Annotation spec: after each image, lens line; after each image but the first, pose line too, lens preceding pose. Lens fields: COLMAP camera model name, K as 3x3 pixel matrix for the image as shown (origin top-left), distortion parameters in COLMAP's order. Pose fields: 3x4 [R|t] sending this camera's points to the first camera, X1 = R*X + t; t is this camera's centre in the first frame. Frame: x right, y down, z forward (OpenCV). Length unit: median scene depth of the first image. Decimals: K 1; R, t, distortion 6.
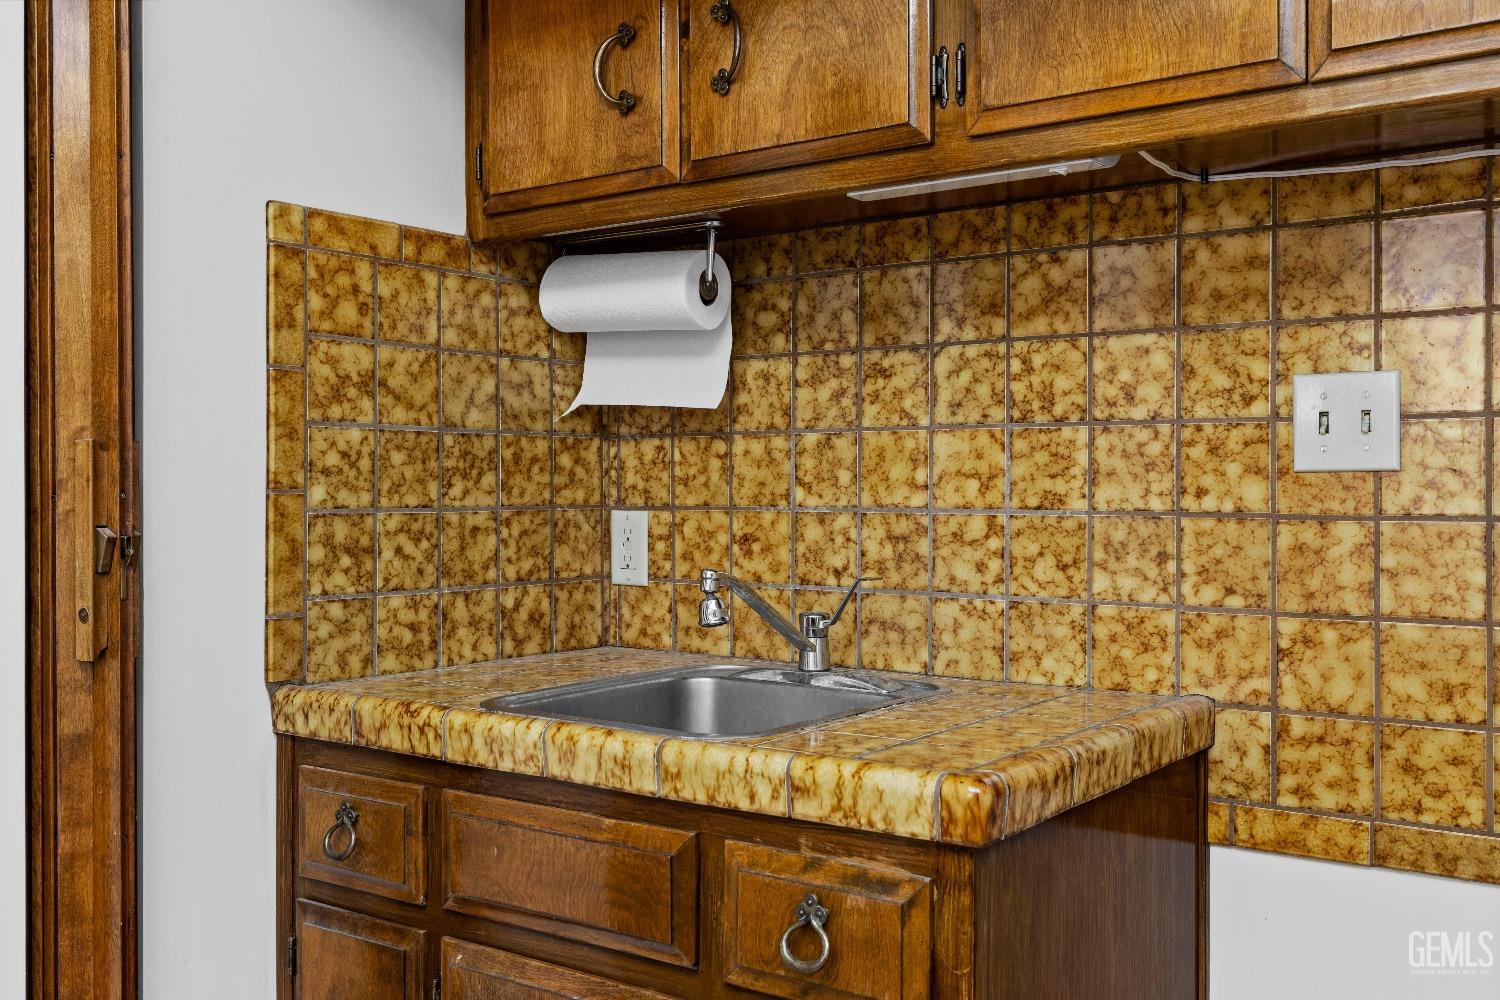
lens RADIAL K [[1419.1, 0, 744.1], [0, 1419.1, 494.3], [0, 0, 1]] dist [0.011805, 0.000000]
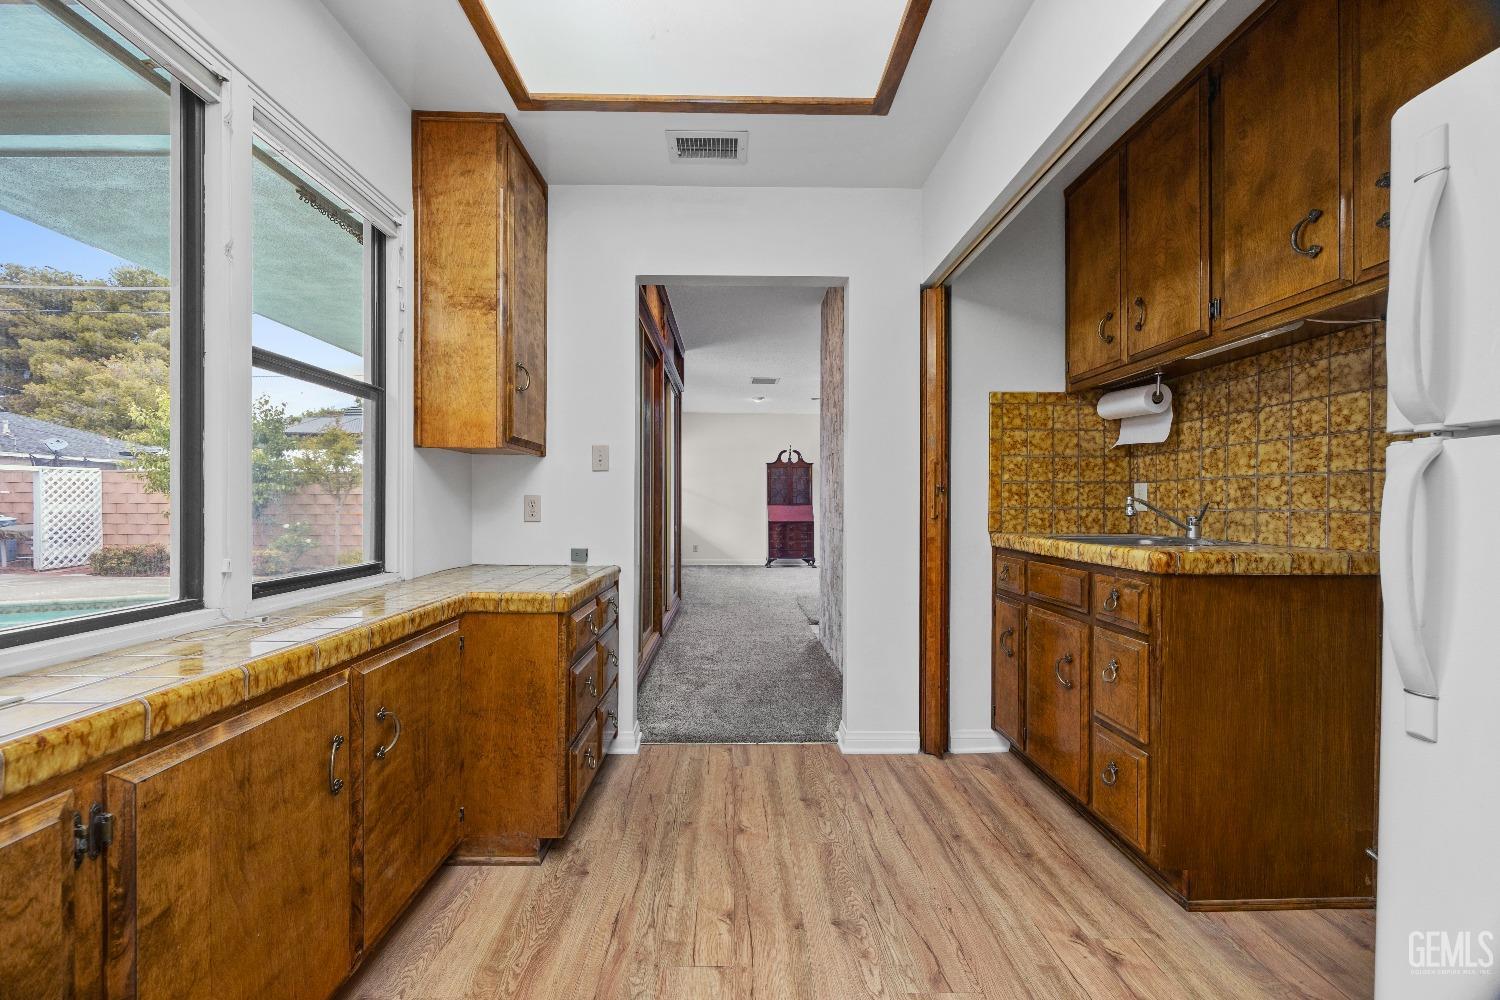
lens RADIAL K [[572.6, 0, 741.2], [0, 572.6, 506.4], [0, 0, 1]] dist [-0.005419, 0.000542]
pose [[0.603003, 0.006445, -0.797713, 0.399594], [-0.005147, 0.999978, 0.004188, 0.067156], [0.797722, 0.001580, 0.603023, -0.313743]]
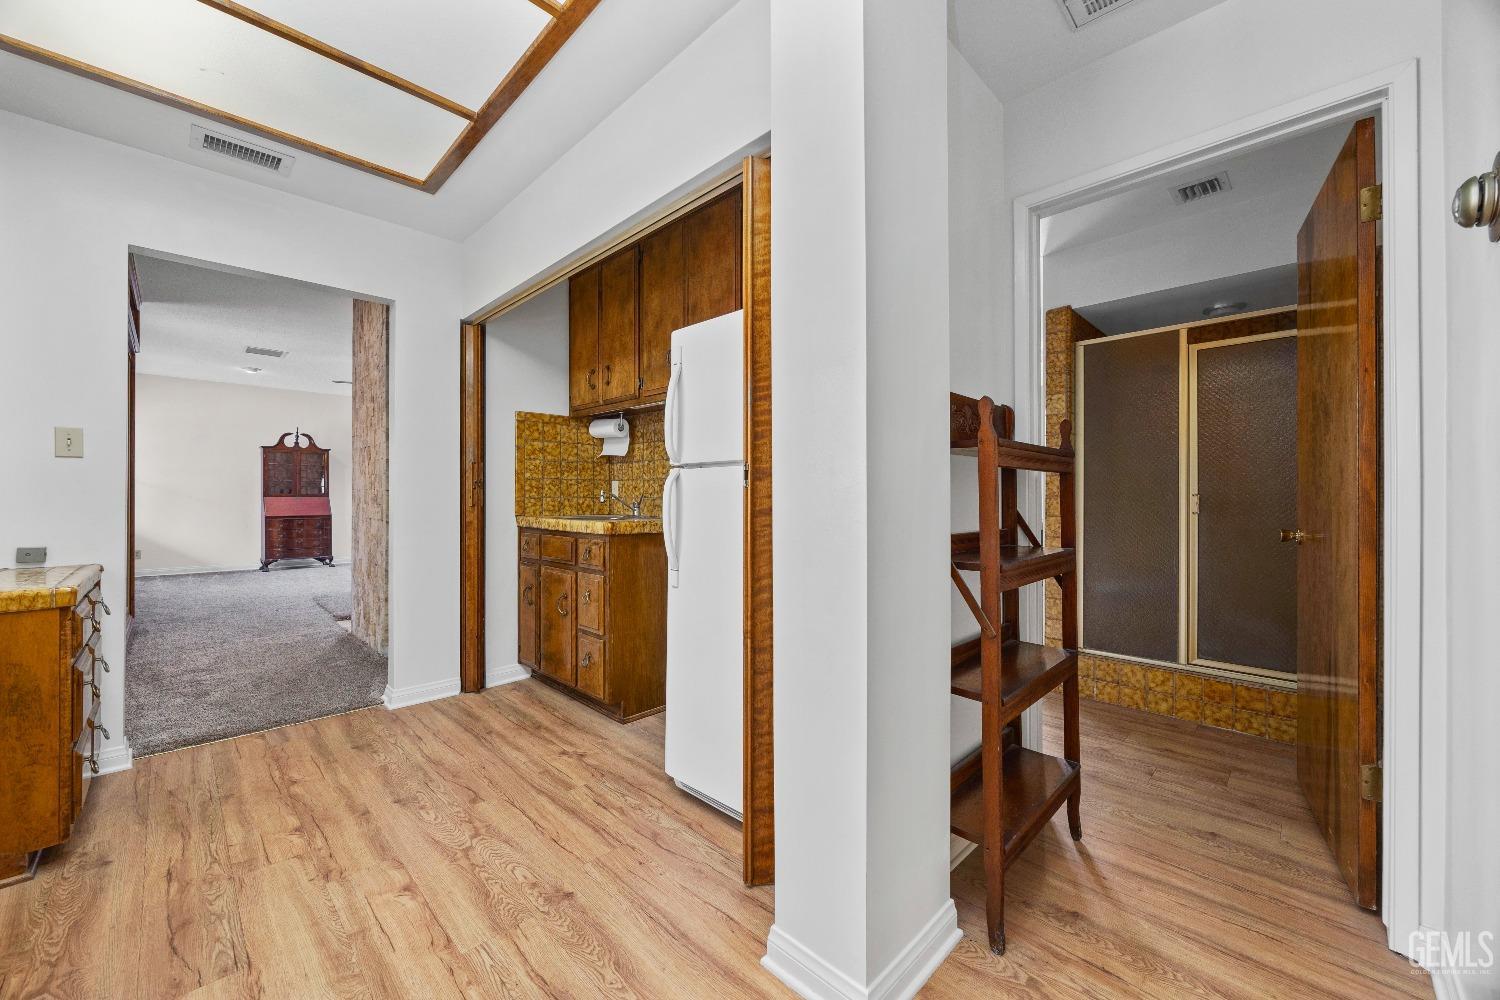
lens RADIAL K [[572.6, 0, 749.8], [0, 572.6, 494.3], [0, 0, 1]] dist [-0.005419, 0.000542]
pose [[0.989065, 0.001790, -0.147471, 0.669964], [-0.002620, 0.999982, -0.005436, 0.070196], [0.147459, 0.005763, 0.989051, -0.703926]]
